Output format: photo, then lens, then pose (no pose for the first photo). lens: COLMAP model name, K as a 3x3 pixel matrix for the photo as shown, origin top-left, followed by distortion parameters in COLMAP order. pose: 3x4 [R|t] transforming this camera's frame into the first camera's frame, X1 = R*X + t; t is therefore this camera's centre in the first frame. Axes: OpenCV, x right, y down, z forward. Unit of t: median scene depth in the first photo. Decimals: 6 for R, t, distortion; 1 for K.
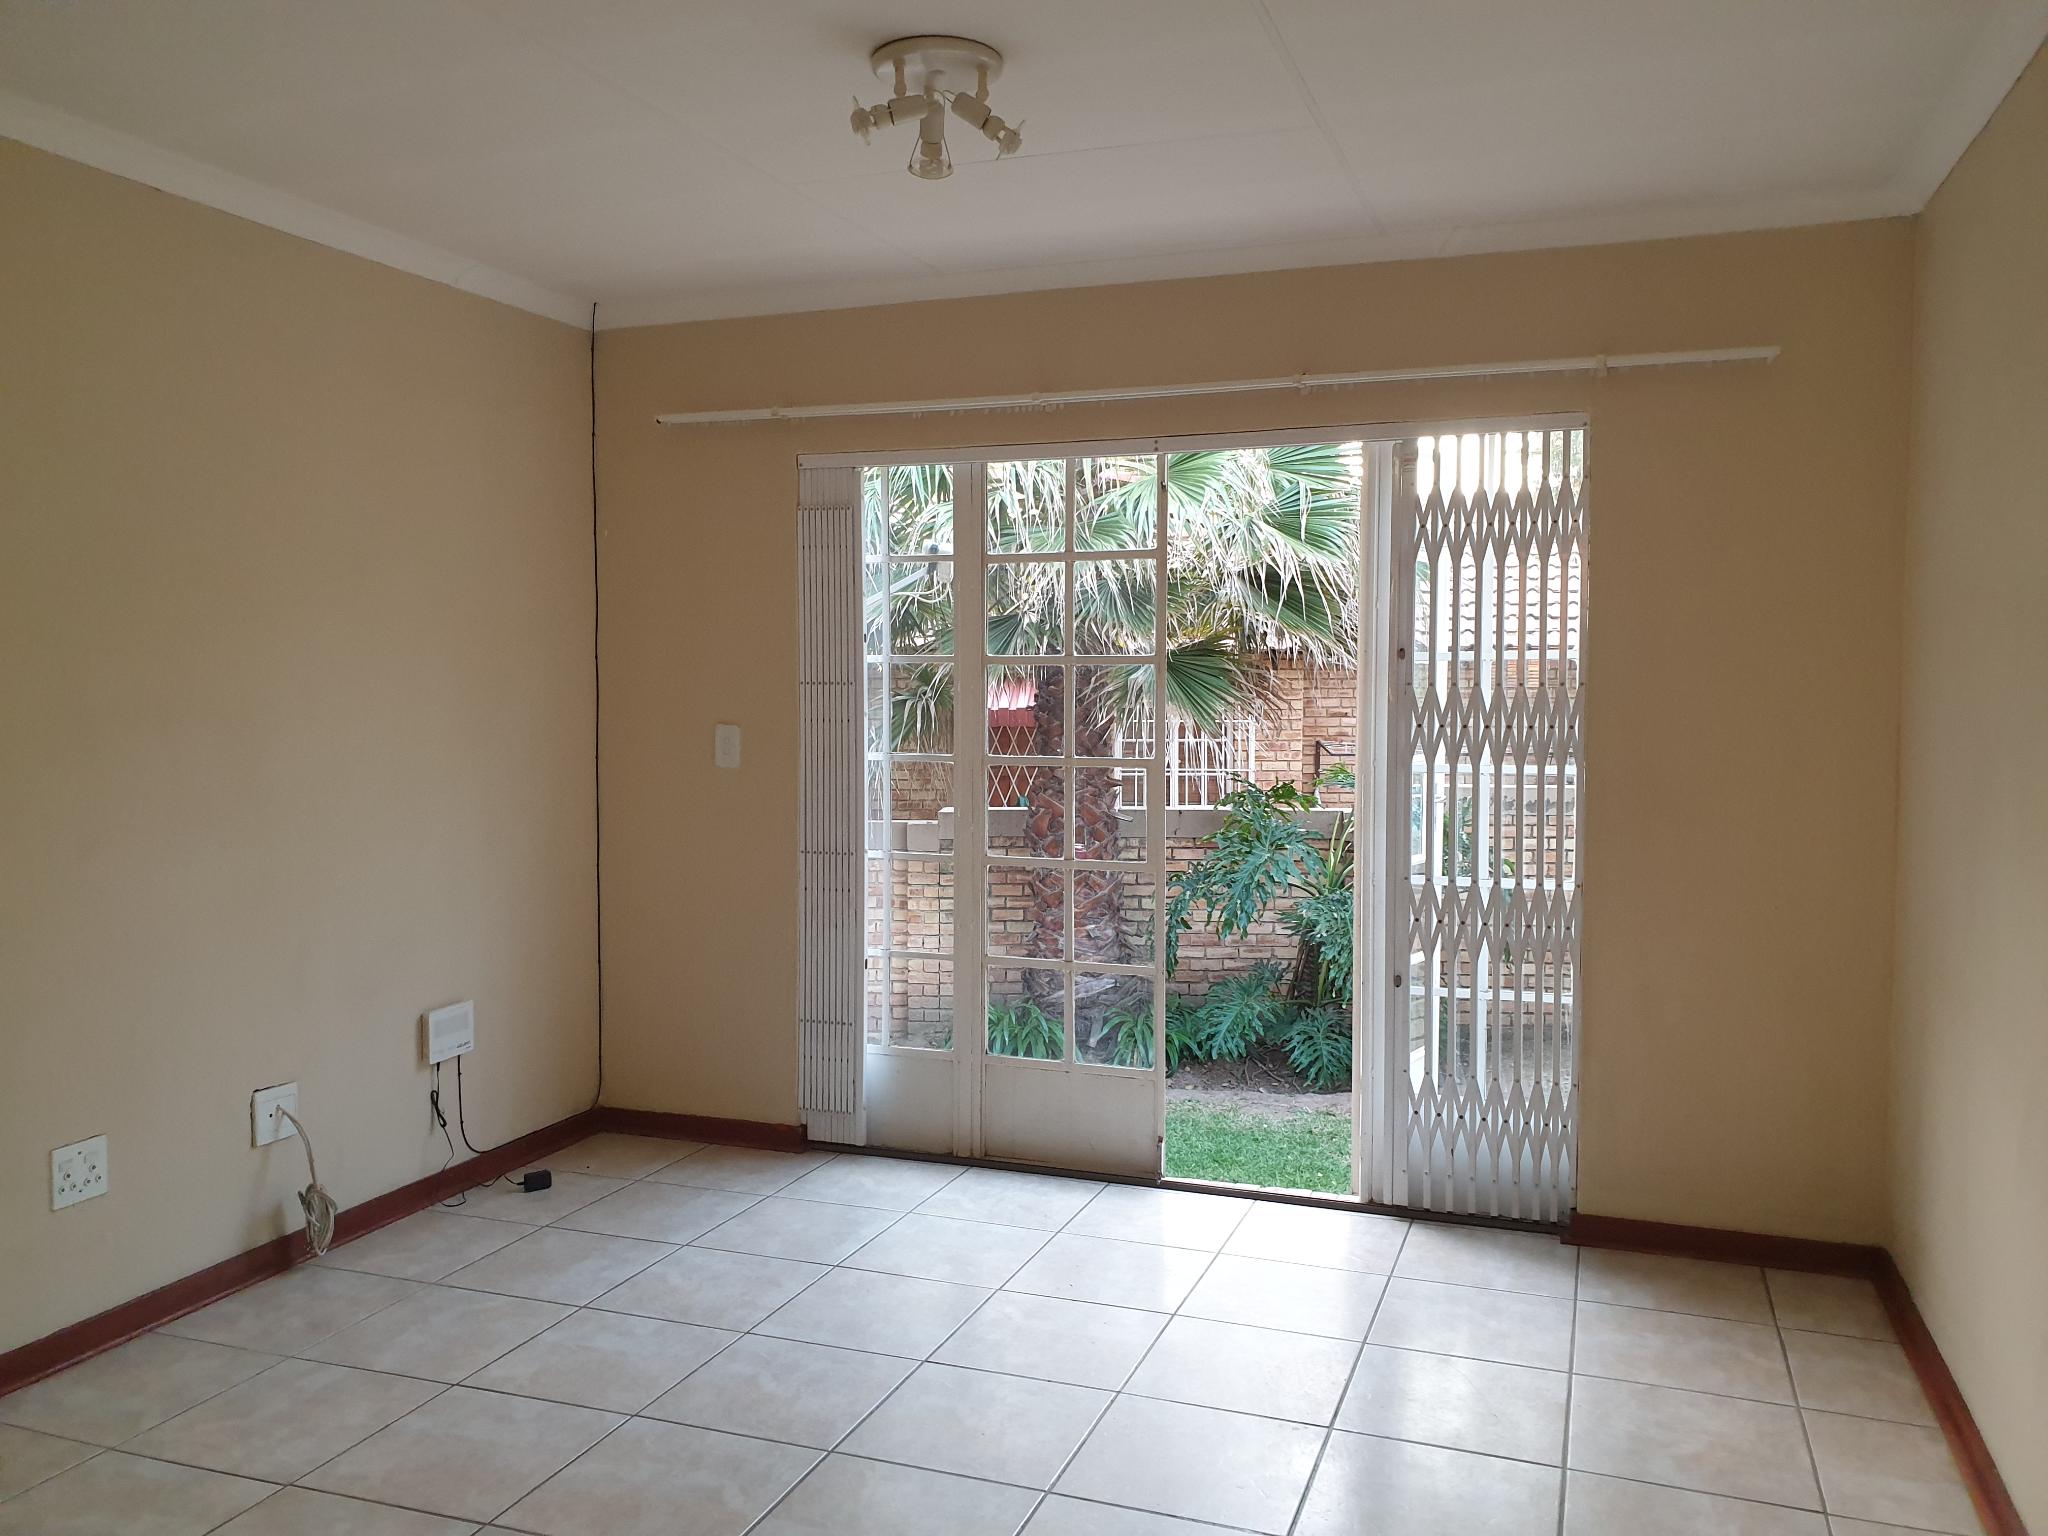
lens RADIAL K [[1607.3, 0, 1016.6], [0, 1607.3, 755.5], [0, 0, 1]] dist [0.040099, -0.009557]
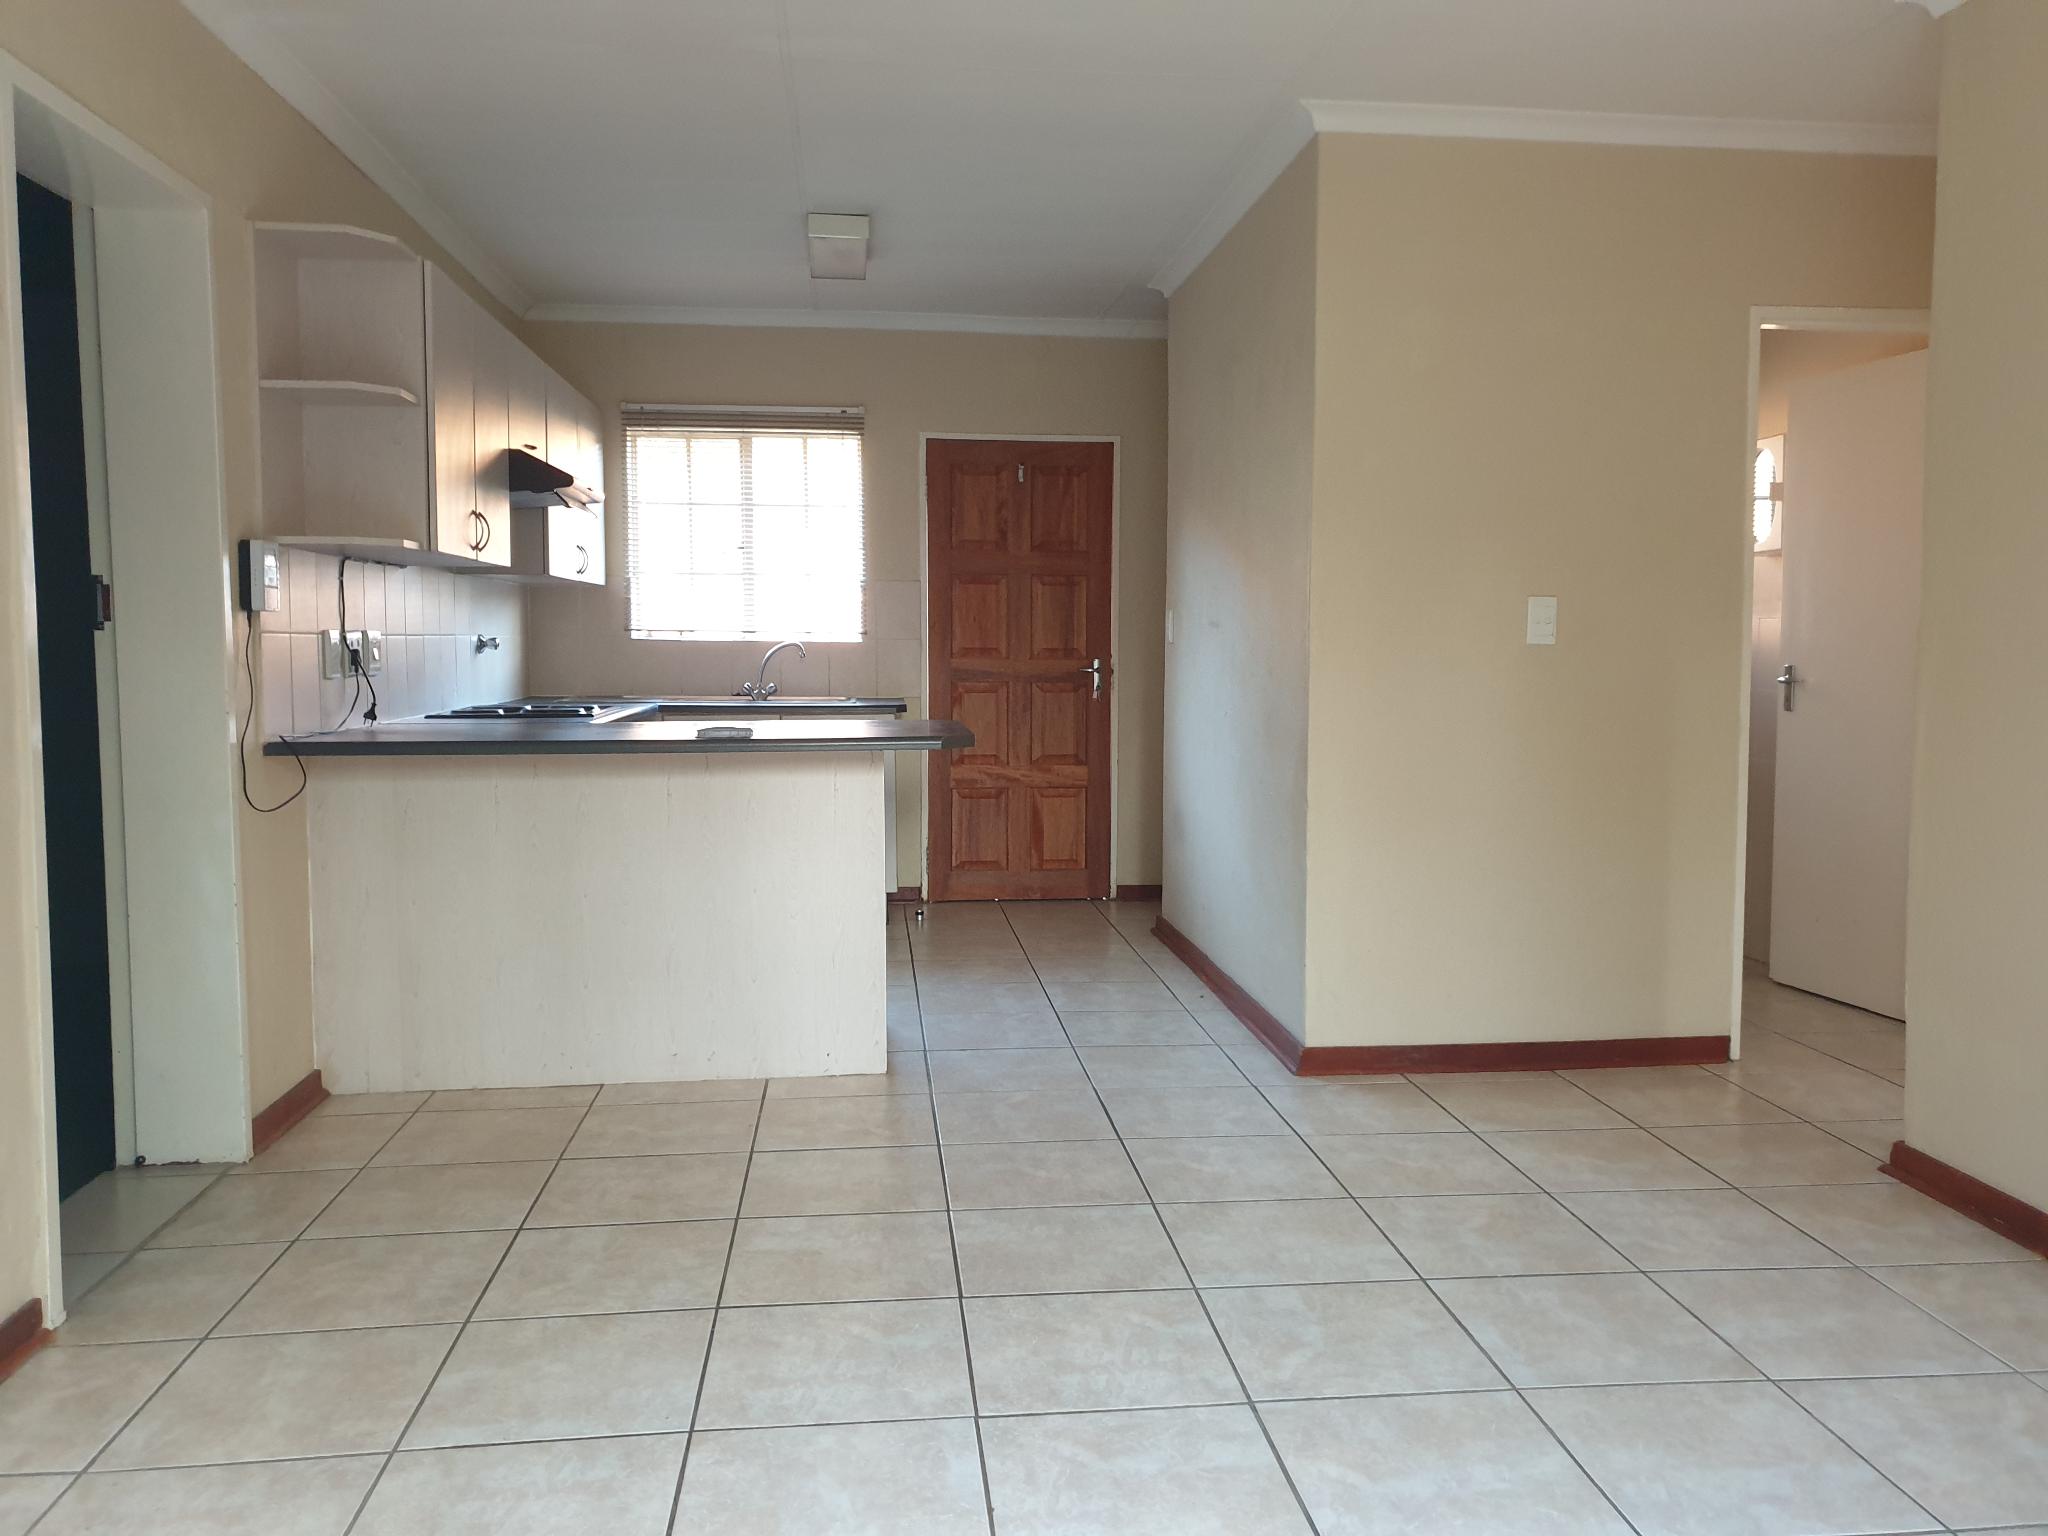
lens RADIAL K [[1607.3, 0, 1037.2], [0, 1607.3, 764.8], [0, 0, 1]] dist [0.040099, -0.009557]
pose [[-0.890884, 0.034612, -0.452910, 0.207983], [-0.030798, 0.990195, 0.136253, -0.000095], [0.453185, 0.135334, -0.881083, 1.045444]]
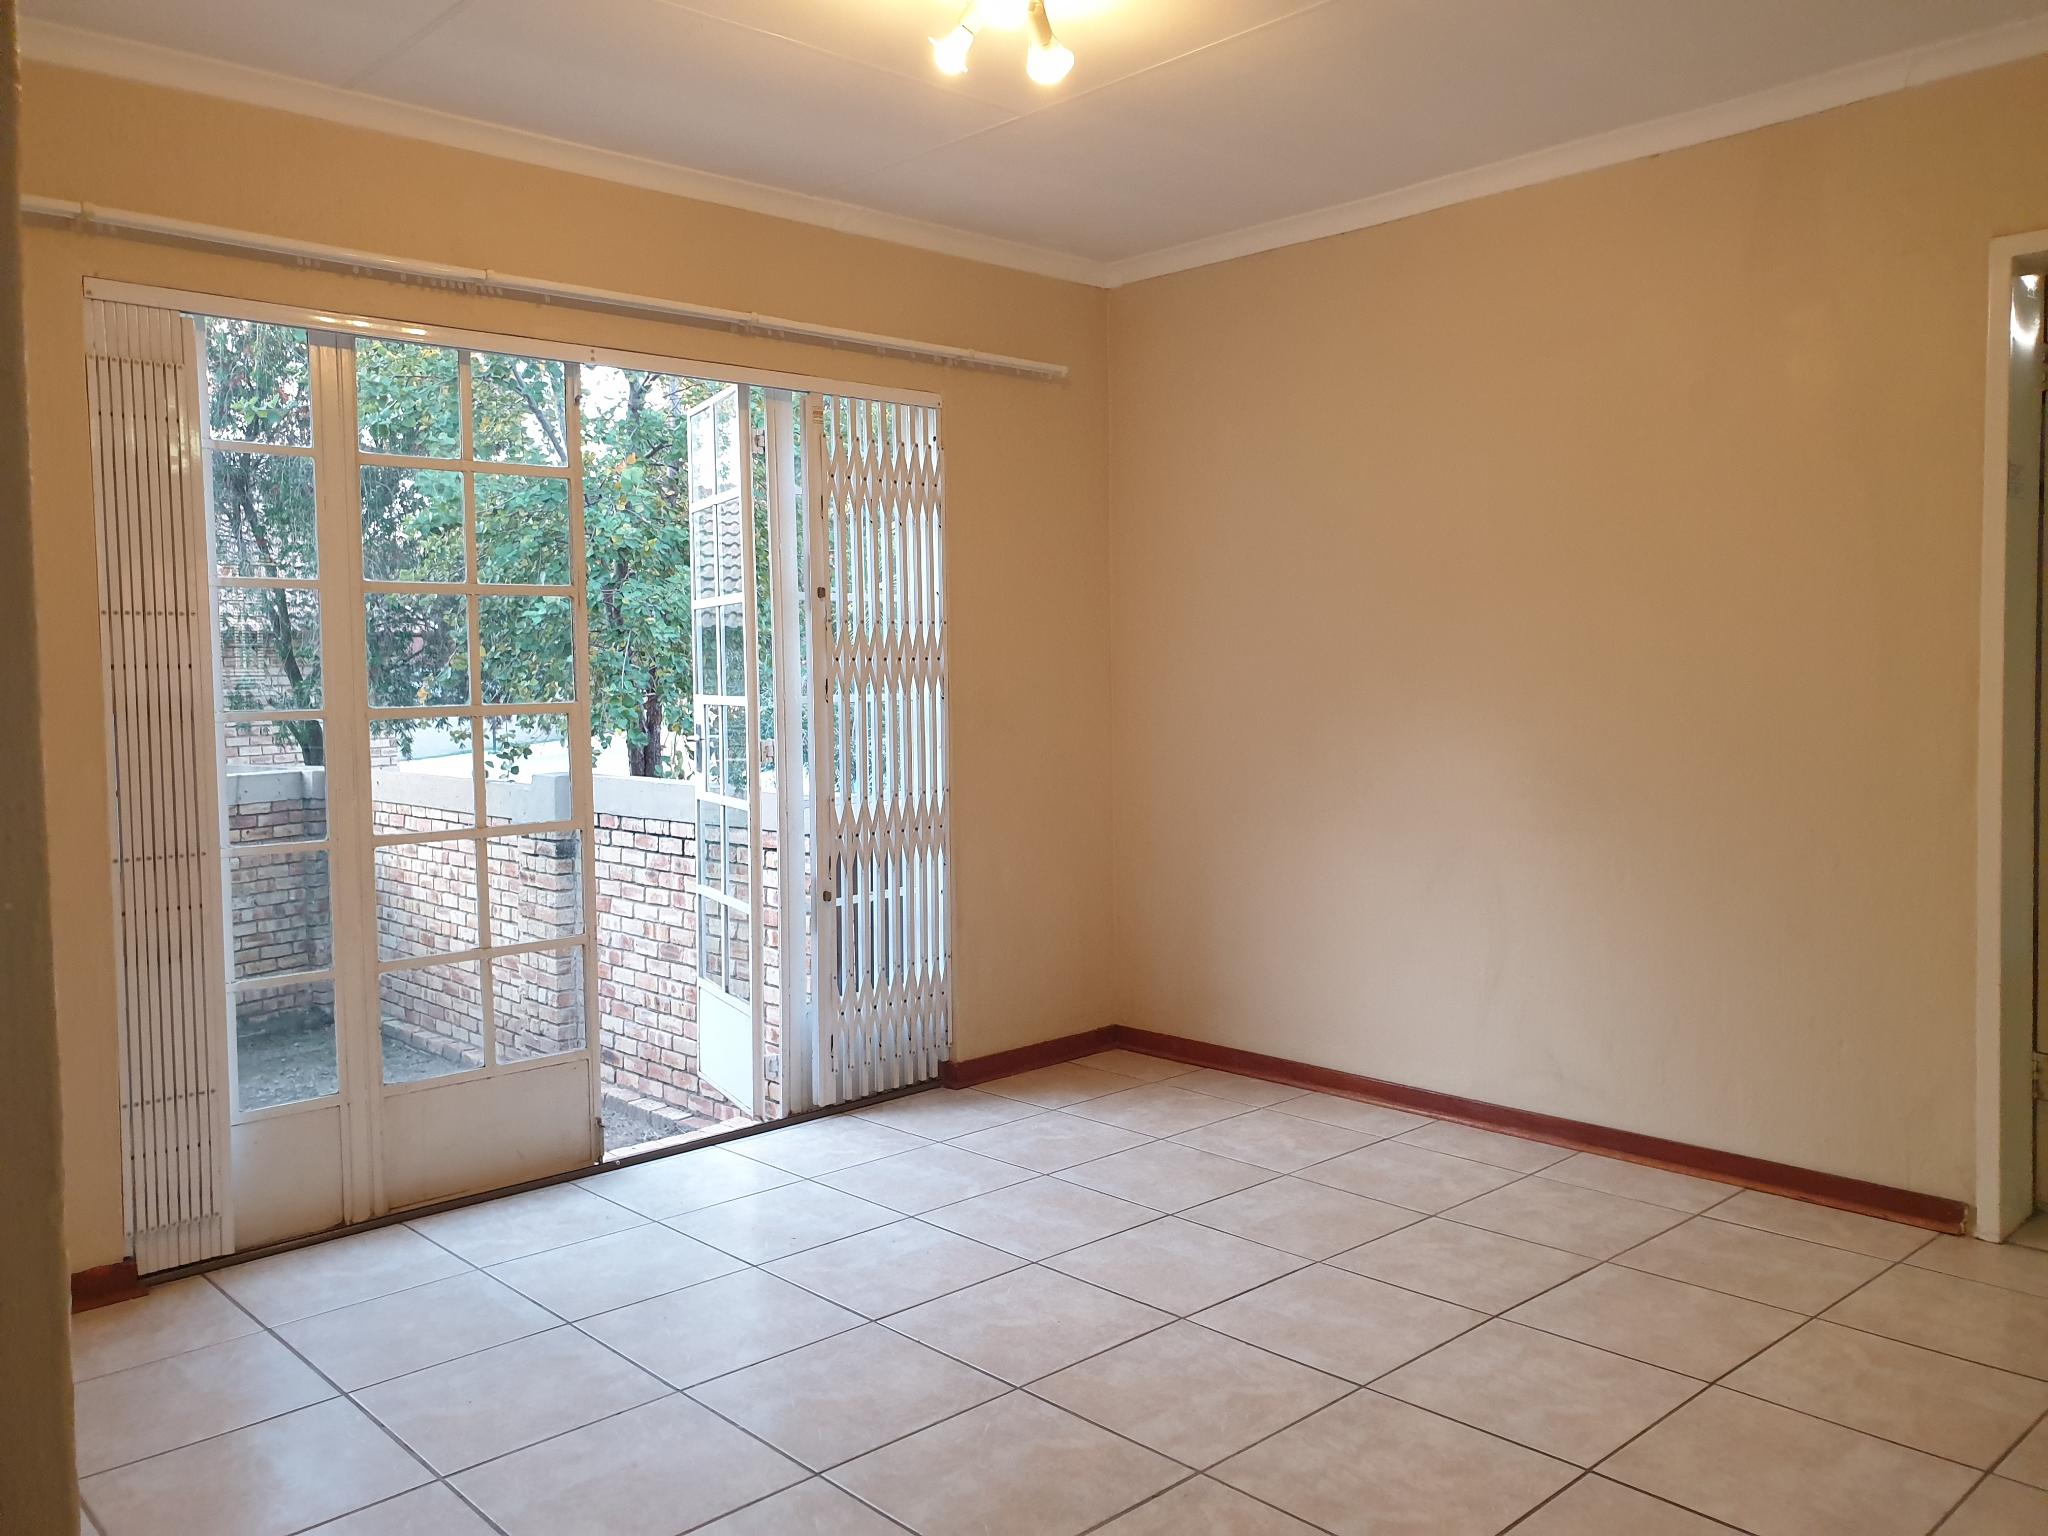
lens RADIAL K [[1607.3, 0, 1021.6], [0, 1607.3, 764.9], [0, 0, 1]] dist [0.040099, -0.009557]
pose [[0.456249, -0.058088, 0.887954, -0.643044], [0.067819, 0.997235, 0.030390, 0.027661], [-0.887264, 0.046355, 0.458927, 0.380566]]
